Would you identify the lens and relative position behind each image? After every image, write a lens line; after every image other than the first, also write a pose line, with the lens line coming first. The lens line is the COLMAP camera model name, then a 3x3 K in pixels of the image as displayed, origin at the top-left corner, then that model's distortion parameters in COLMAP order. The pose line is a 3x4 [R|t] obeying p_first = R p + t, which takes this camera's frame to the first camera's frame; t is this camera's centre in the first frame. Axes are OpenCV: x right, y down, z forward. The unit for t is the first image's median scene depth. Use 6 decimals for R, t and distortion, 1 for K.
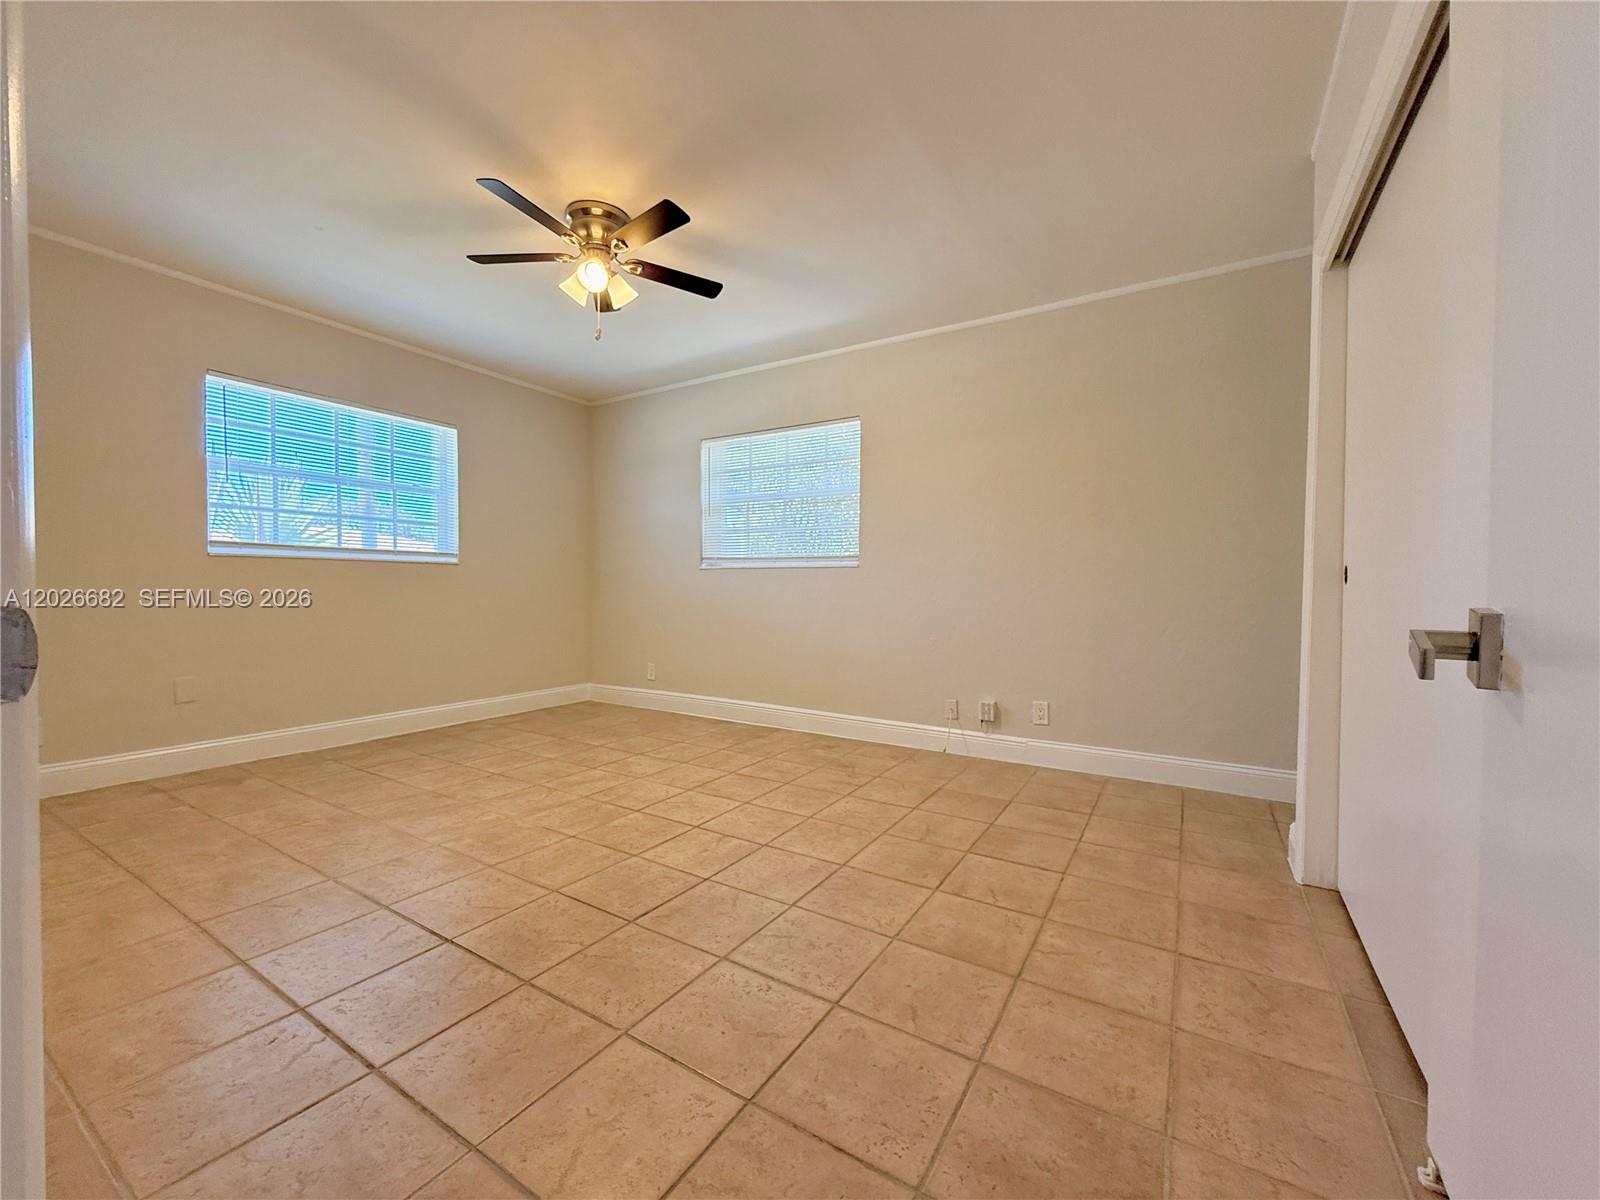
lens RADIAL K [[639.6, 0, 802.8], [0, 639.6, 599.0], [0, 0, 1]] dist [-0.001436, -0.000429]
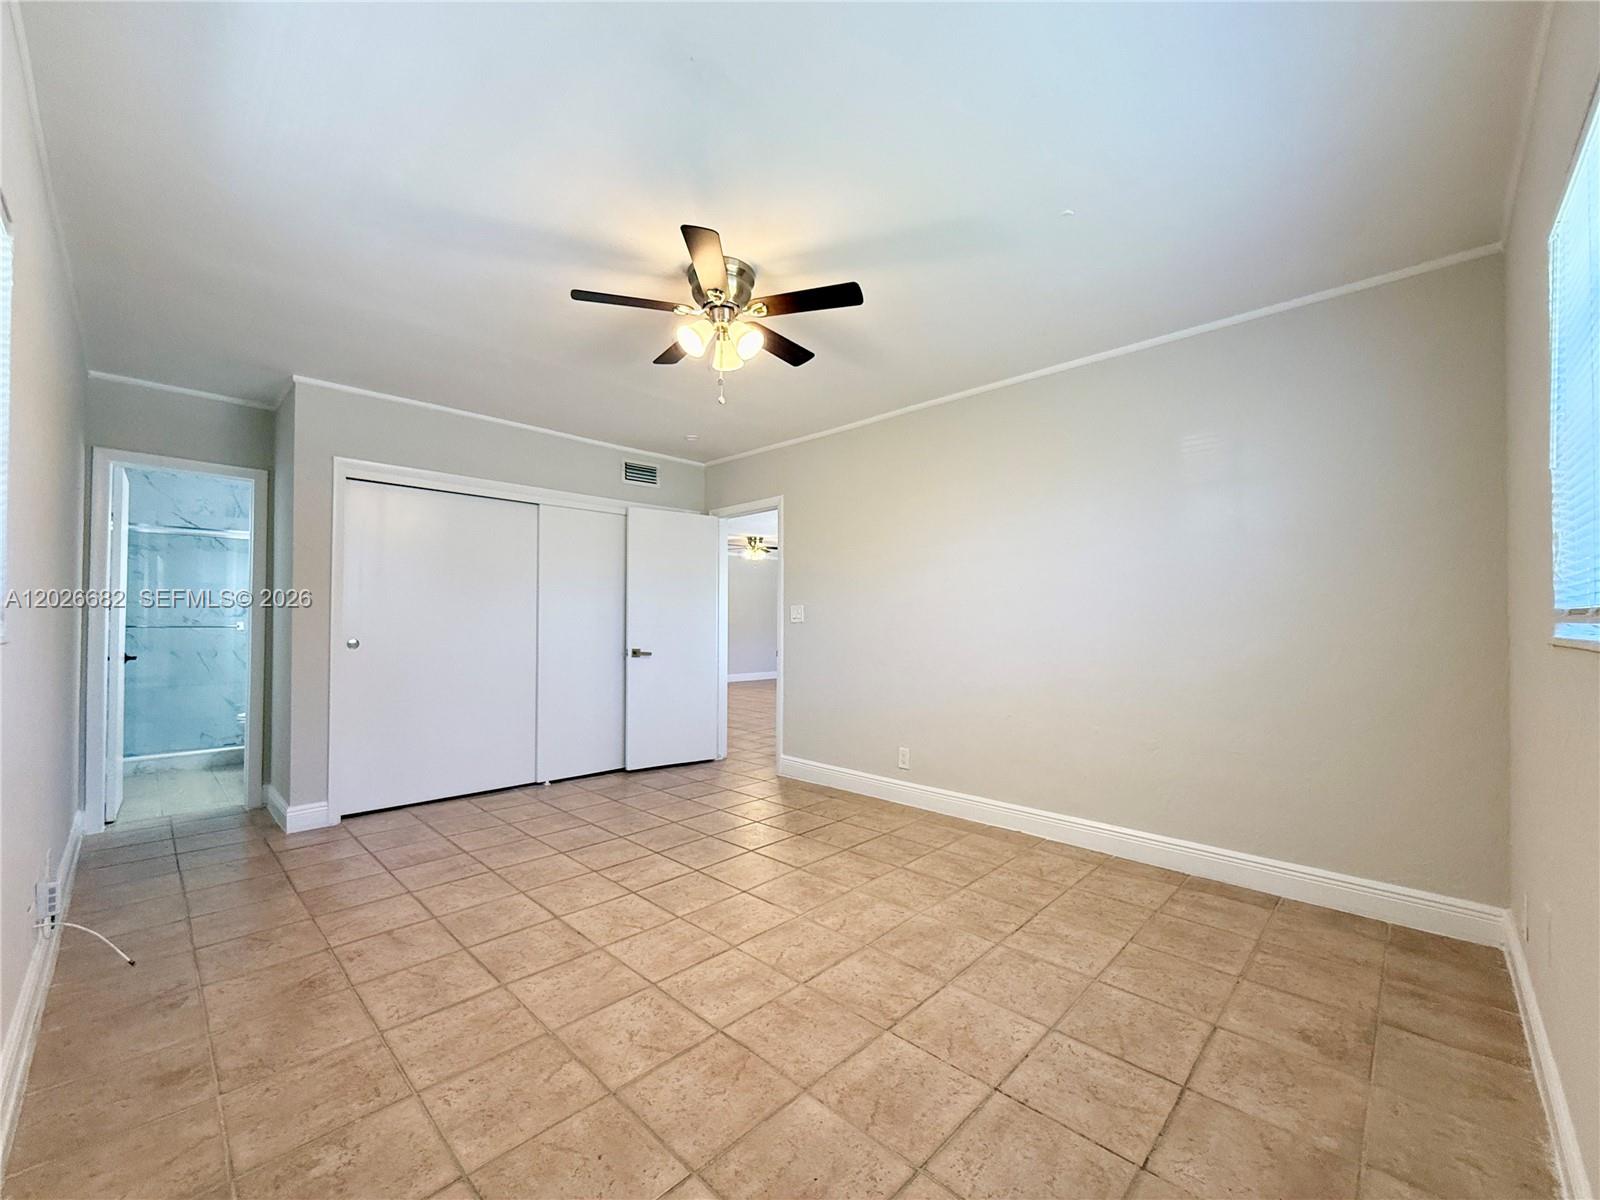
lens RADIAL K [[639.6, 0, 804.4], [0, 639.6, 611.4], [0, 0, 1]] dist [-0.001436, -0.000429]
pose [[-0.976371, -0.007239, 0.215980, -0.596022], [-0.007355, 0.999973, 0.000266, -0.100339], [-0.215976, -0.001329, -0.976398, 1.758924]]
